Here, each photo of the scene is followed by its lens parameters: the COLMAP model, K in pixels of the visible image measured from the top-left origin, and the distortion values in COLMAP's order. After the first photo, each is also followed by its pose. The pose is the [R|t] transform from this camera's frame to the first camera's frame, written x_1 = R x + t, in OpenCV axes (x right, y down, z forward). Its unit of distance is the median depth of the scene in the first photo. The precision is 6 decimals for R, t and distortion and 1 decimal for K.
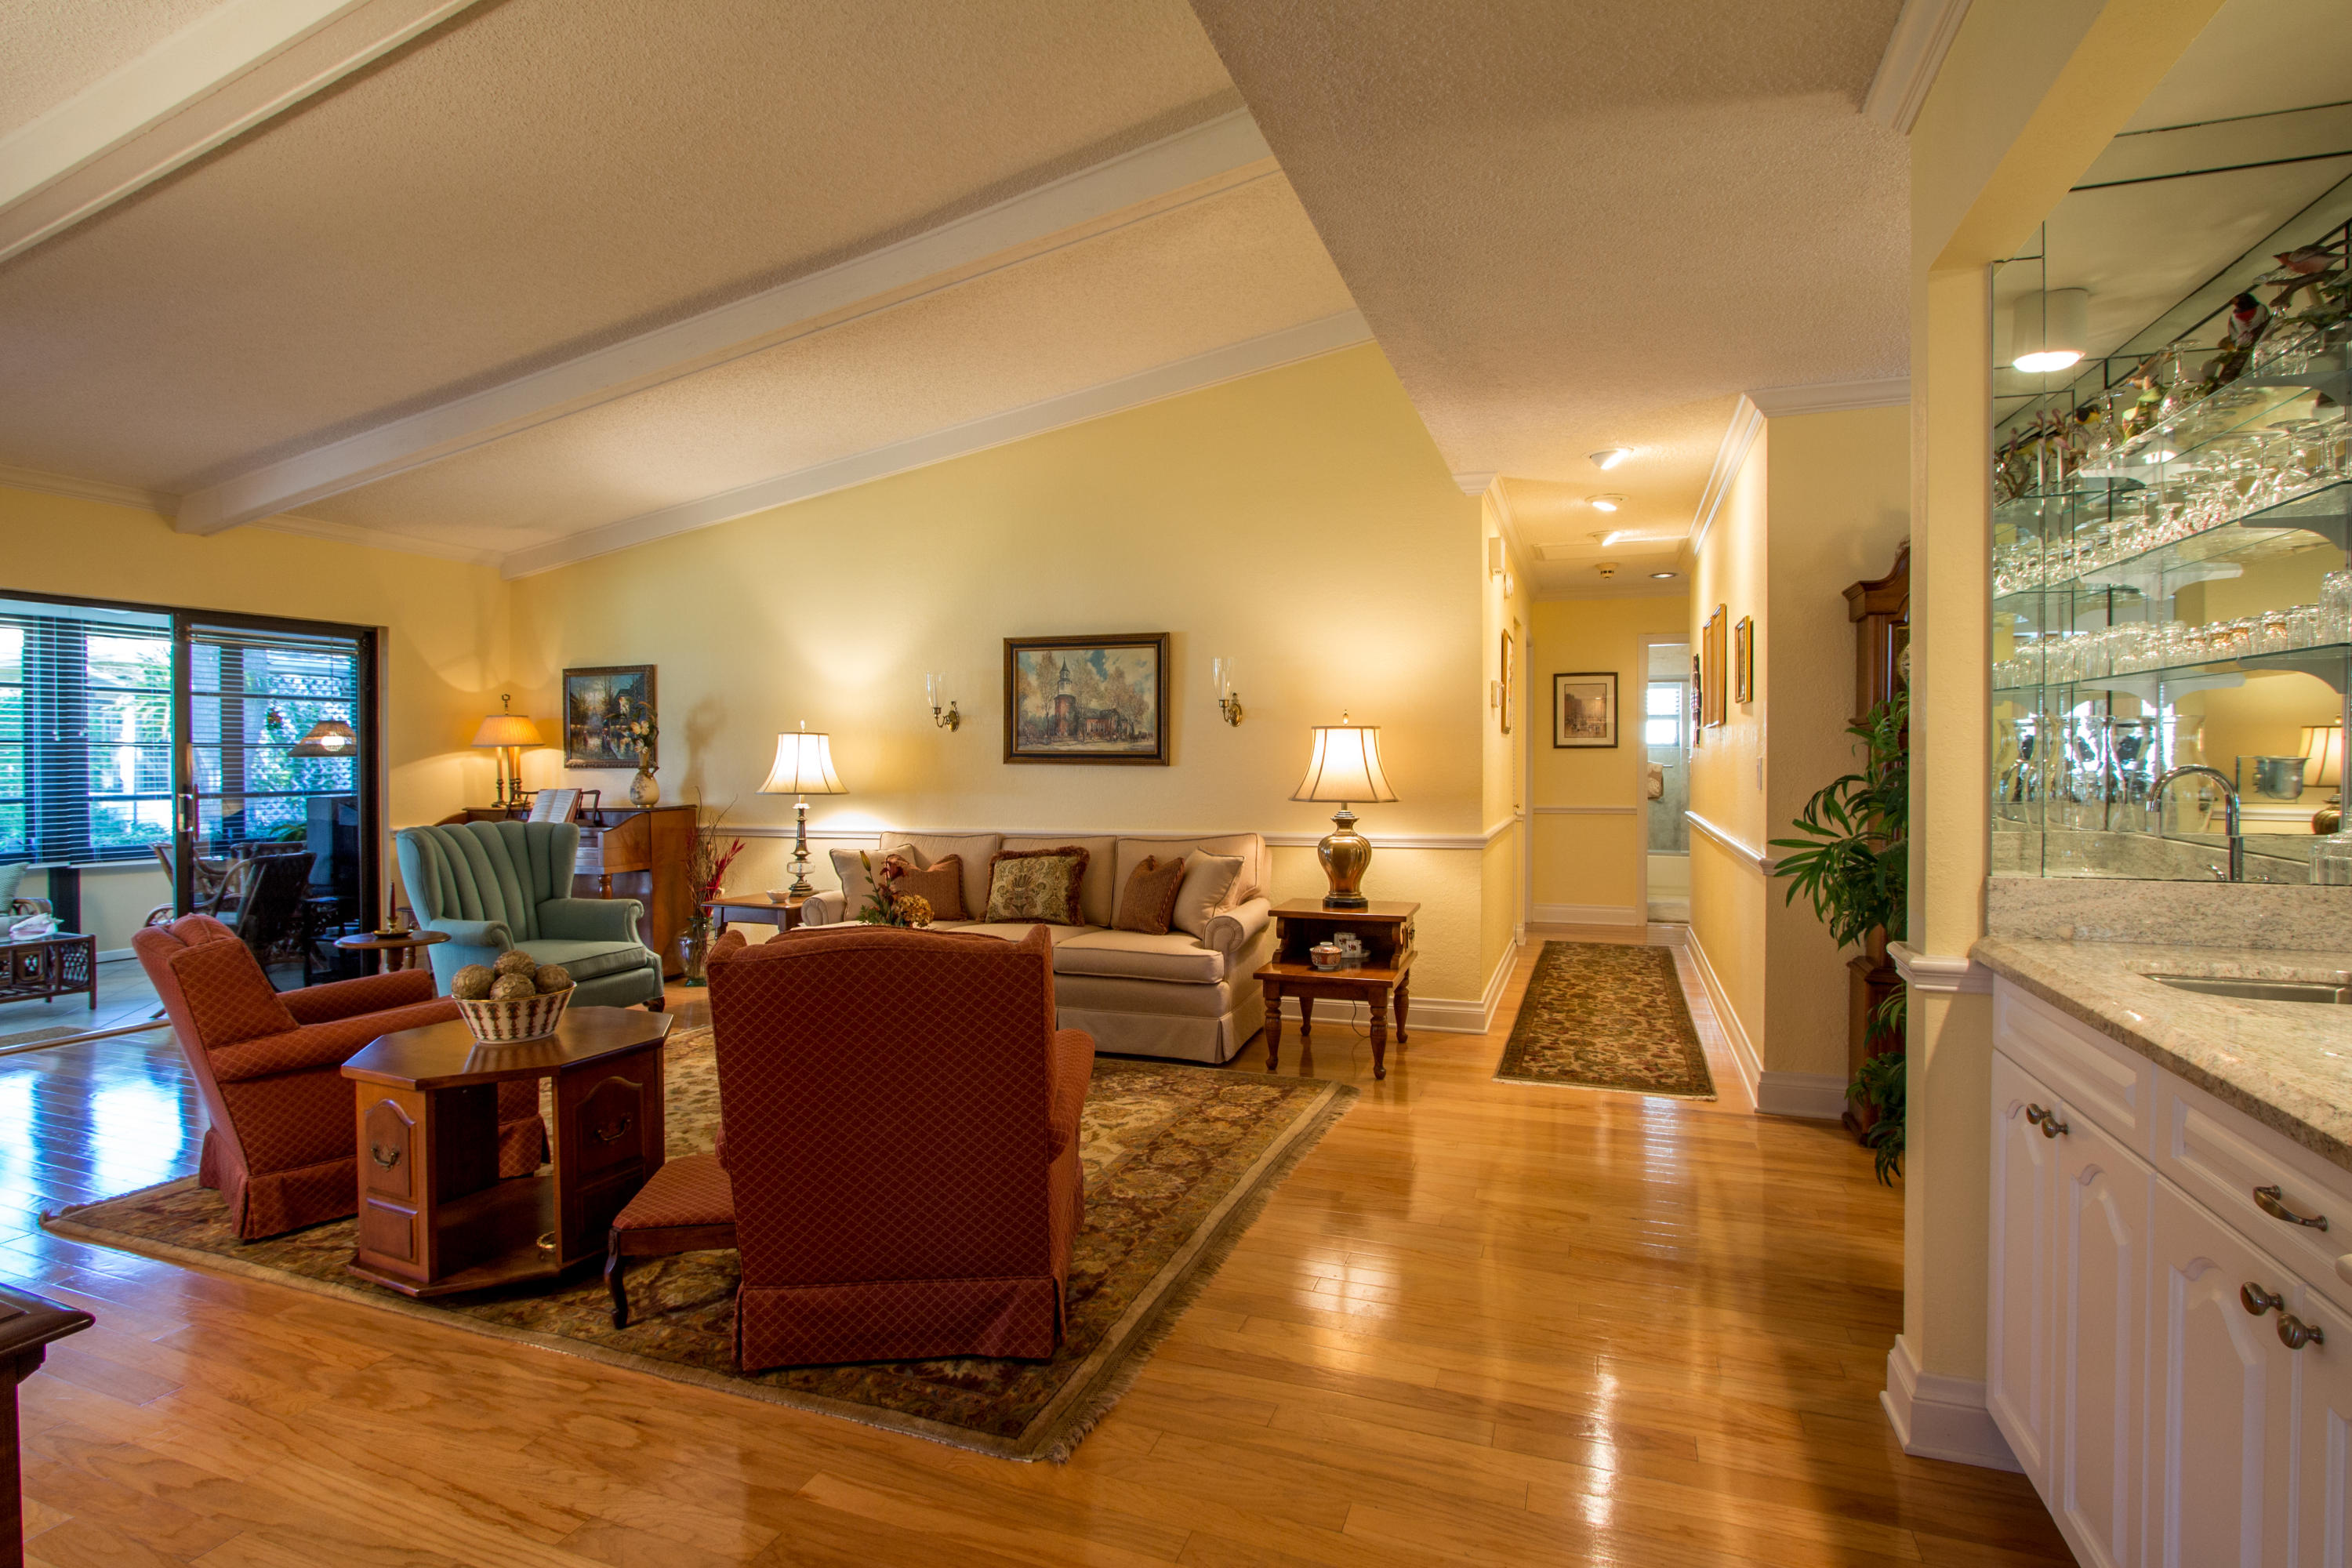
lens RADIAL K [[1156.6, 0, 1176.0], [0, 1156.6, 784.0], [0, 0, 1]] dist [-0.003792, -0.000425]
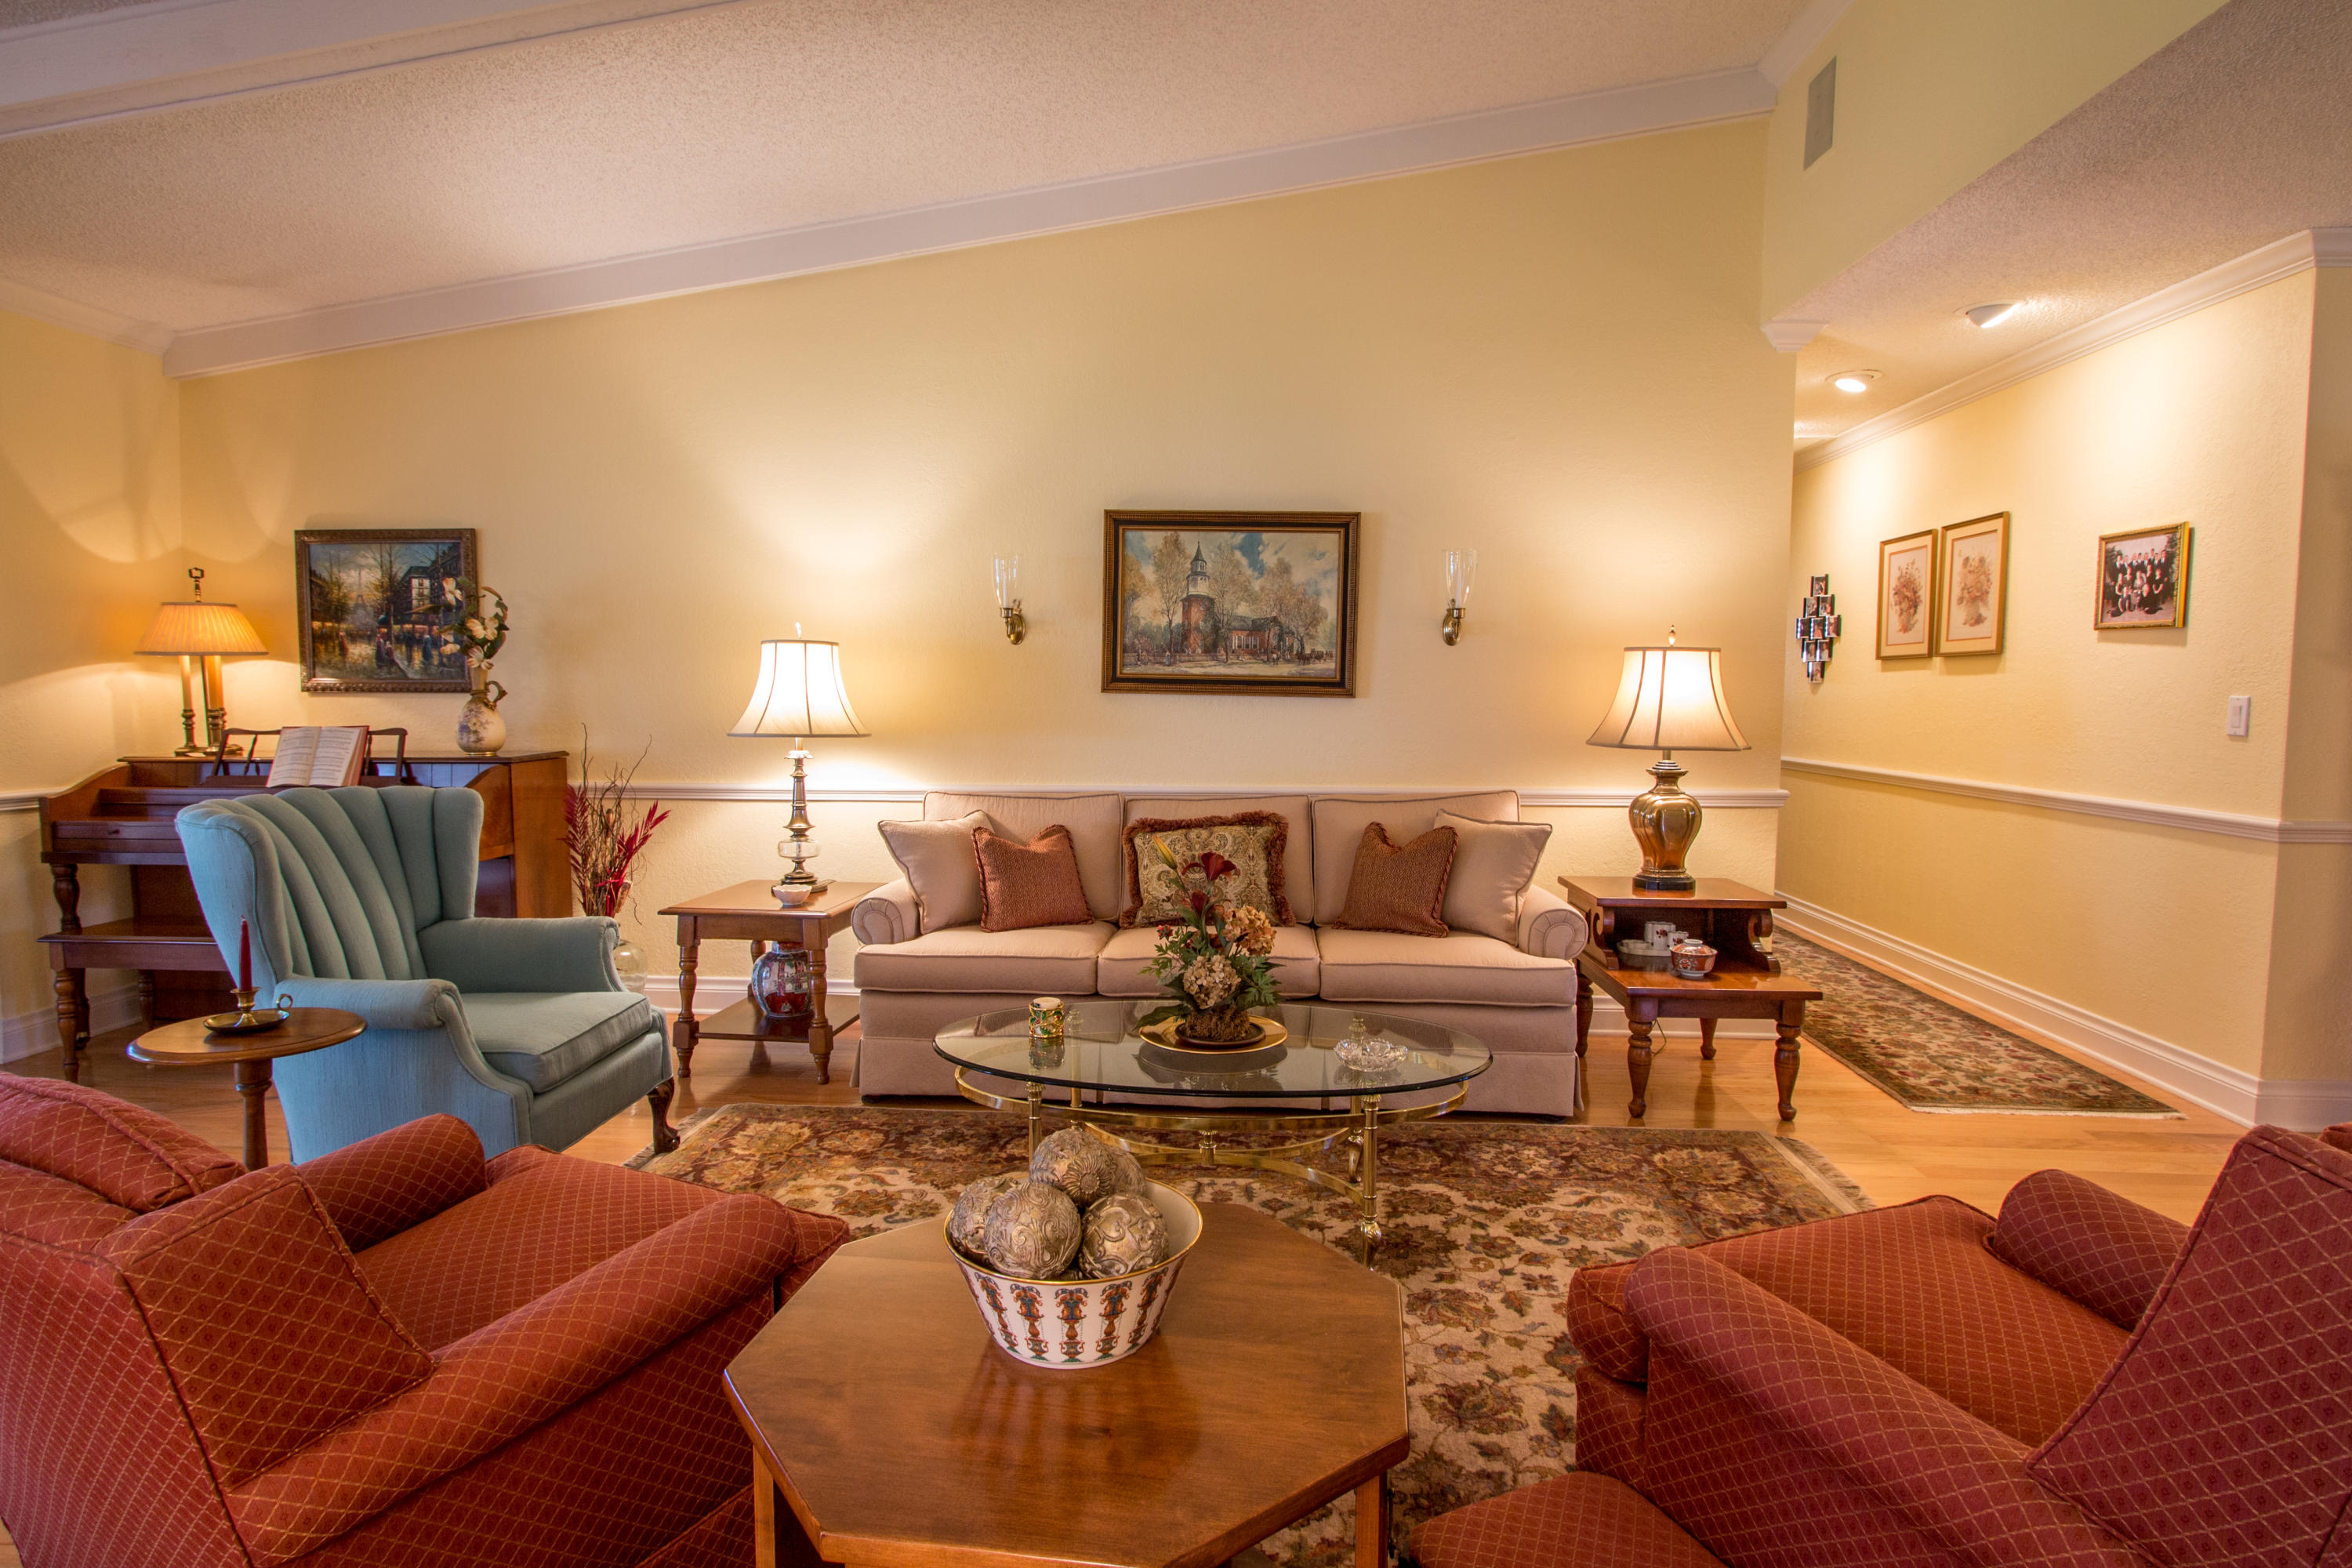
lens RADIAL K [[1226.9, 0, 1176.0], [0, 1226.9, 784.0], [0, 0, 1]] dist [-0.012458, -0.000169]
pose [[0.955674, -0.011690, 0.294196, -0.331799], [-0.004898, 0.998442, 0.055582, -0.003625], [-0.294387, -0.054560, 0.954128, 0.284125]]
